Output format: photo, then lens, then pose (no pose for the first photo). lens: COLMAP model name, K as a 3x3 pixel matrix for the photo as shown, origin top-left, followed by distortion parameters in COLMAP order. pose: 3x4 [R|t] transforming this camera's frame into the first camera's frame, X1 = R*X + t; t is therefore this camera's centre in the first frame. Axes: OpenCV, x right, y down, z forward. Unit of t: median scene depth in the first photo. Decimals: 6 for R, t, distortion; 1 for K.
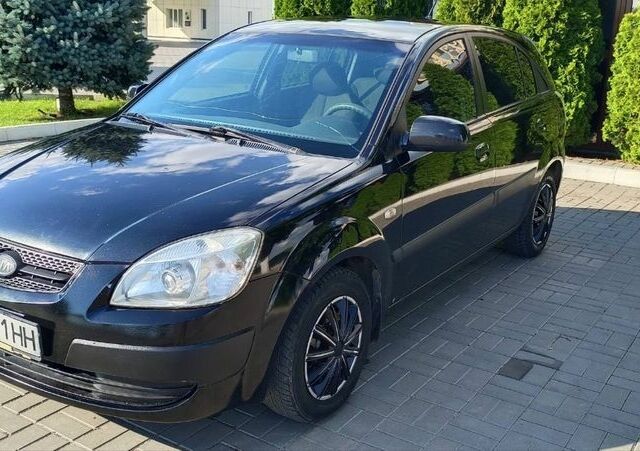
lens RADIAL K [[747.5, 0, 320.0], [0, 747.5, 225.5], [0, 0, 1]] dist [0.019495, 0.020067]
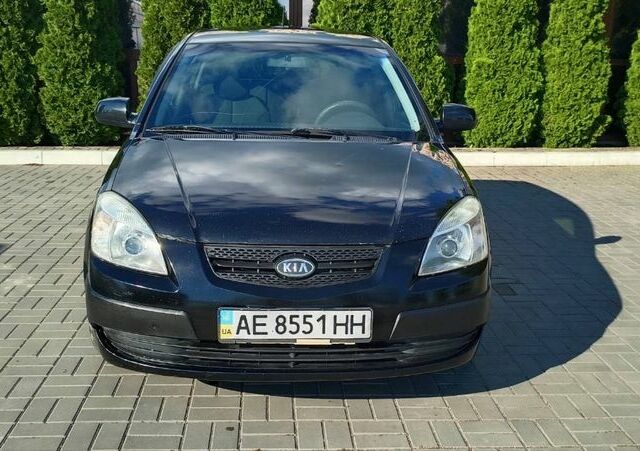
lens RADIAL K [[747.5, 0, 320.0], [0, 747.5, 225.5], [0, 0, 1]] dist [0.019495, 0.020067]
pose [[0.792644, -0.161947, 0.587782, -1.030932], [0.168557, 0.984709, 0.044005, -0.046757], [-0.585921, 0.064194, 0.807821, 0.144248]]
